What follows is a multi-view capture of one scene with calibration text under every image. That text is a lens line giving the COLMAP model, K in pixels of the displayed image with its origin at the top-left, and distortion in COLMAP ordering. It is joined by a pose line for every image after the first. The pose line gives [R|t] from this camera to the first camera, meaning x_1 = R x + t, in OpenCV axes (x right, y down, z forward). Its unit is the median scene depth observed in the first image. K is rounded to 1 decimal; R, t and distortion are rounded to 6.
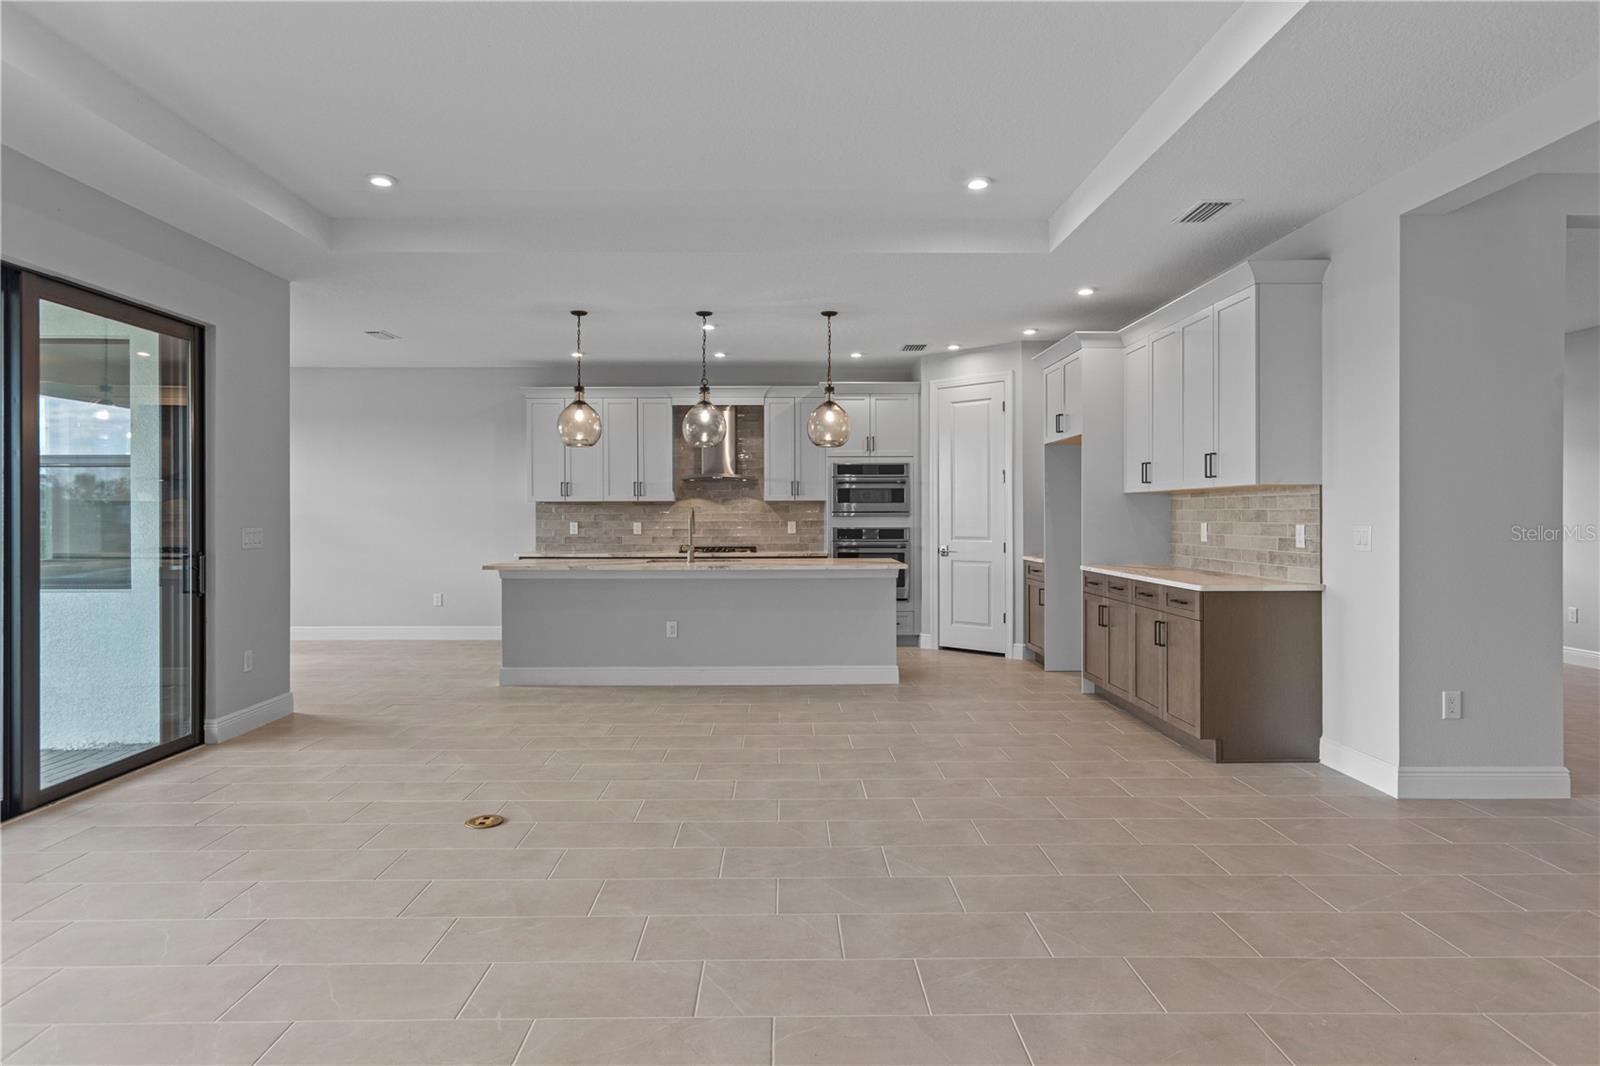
lens RADIAL K [[936.7, 0, 777.7], [0, 936.7, 511.5], [0, 0, 1]] dist [0.001516, 0.006513]
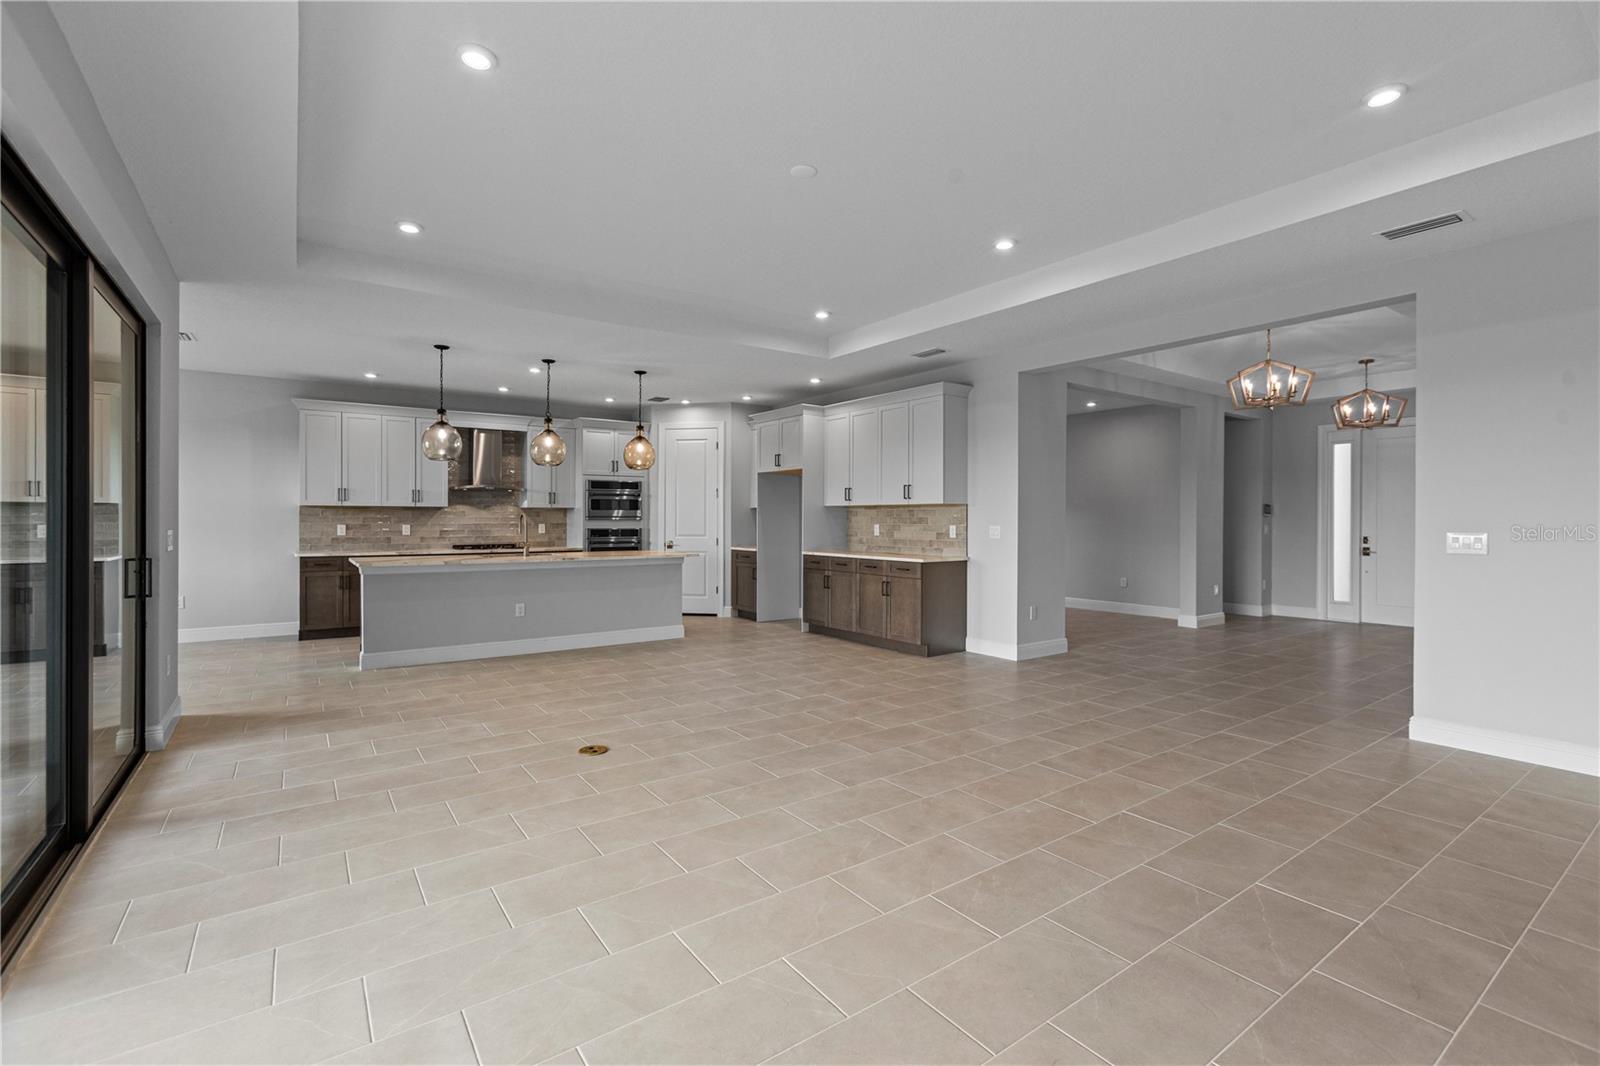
lens RADIAL K [[716.9, 0, 798.9], [0, 716.9, 525.1], [0, 0, 1]] dist [-0.007510, 0.001745]
pose [[0.820628, -0.001197, 0.571462, -0.408888], [-0.005932, 0.999926, 0.010613, -0.000070], [-0.571433, -0.012100, 0.820560, 0.004402]]
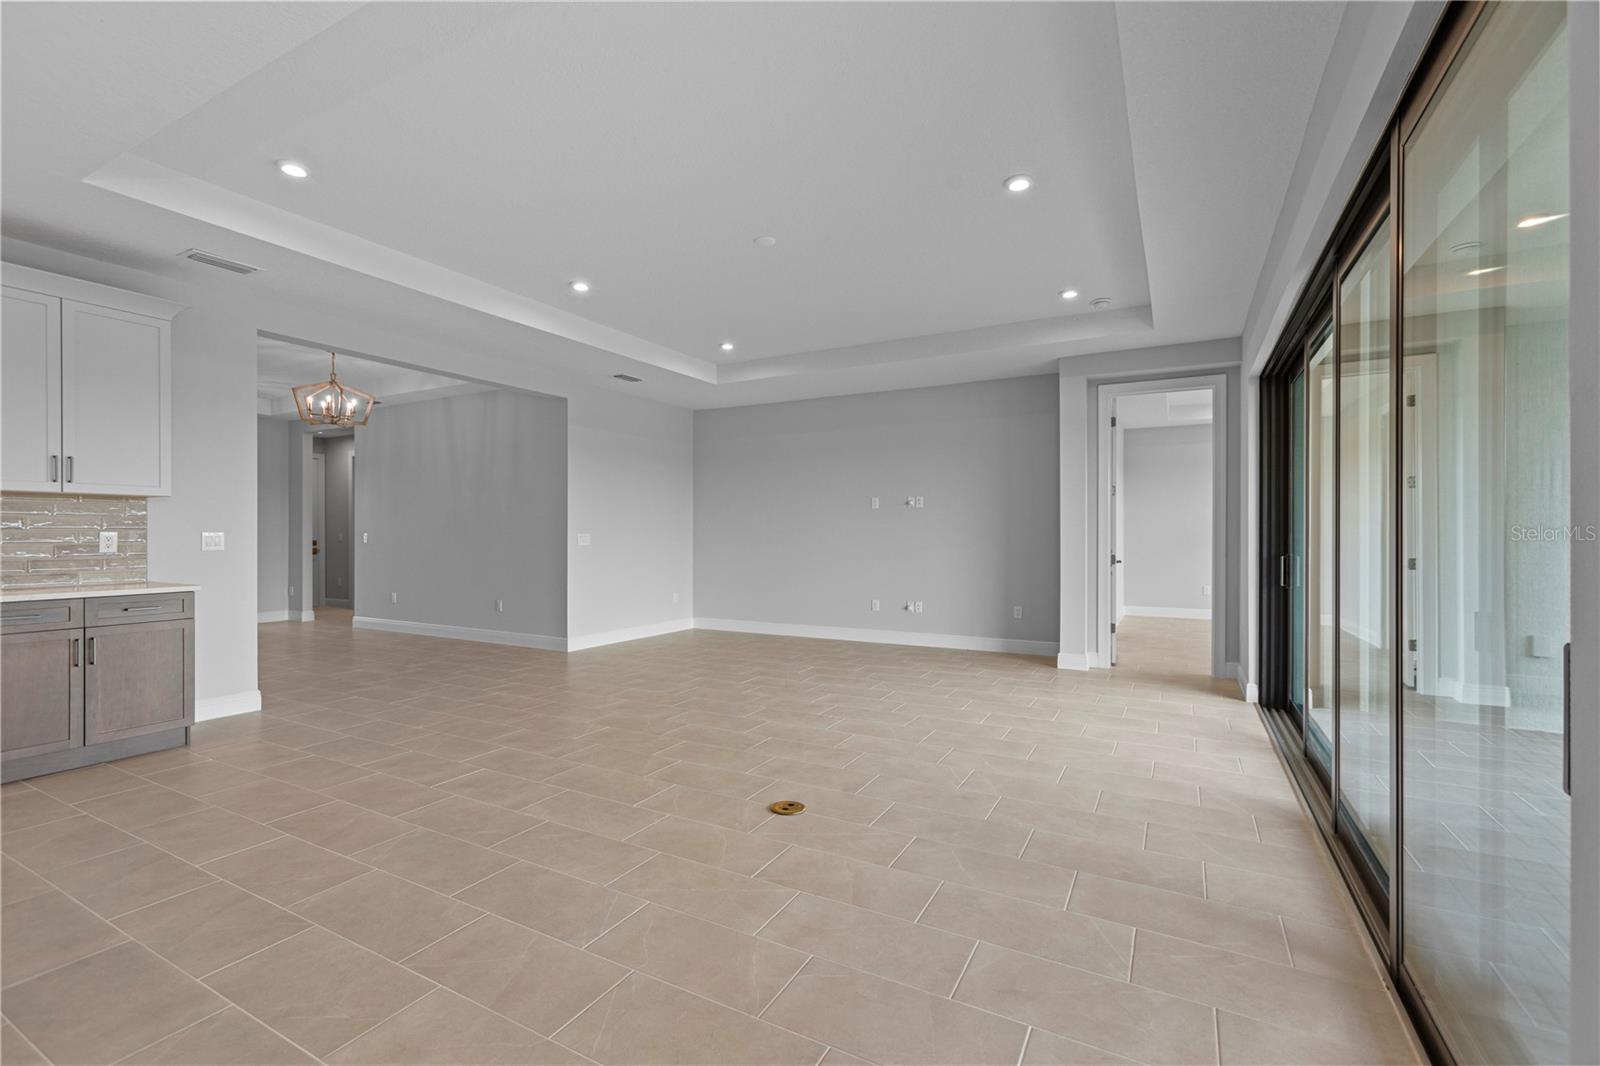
lens RADIAL K [[716.9, 0, 770.4], [0, 716.9, 536.4], [0, 0, 1]] dist [-0.007510, 0.001745]
pose [[-0.865178, -0.002754, 0.501458, -0.441827], [-0.005388, 0.999978, -0.003805, 0.014947], [-0.501437, -0.005994, -0.865174, 1.077886]]
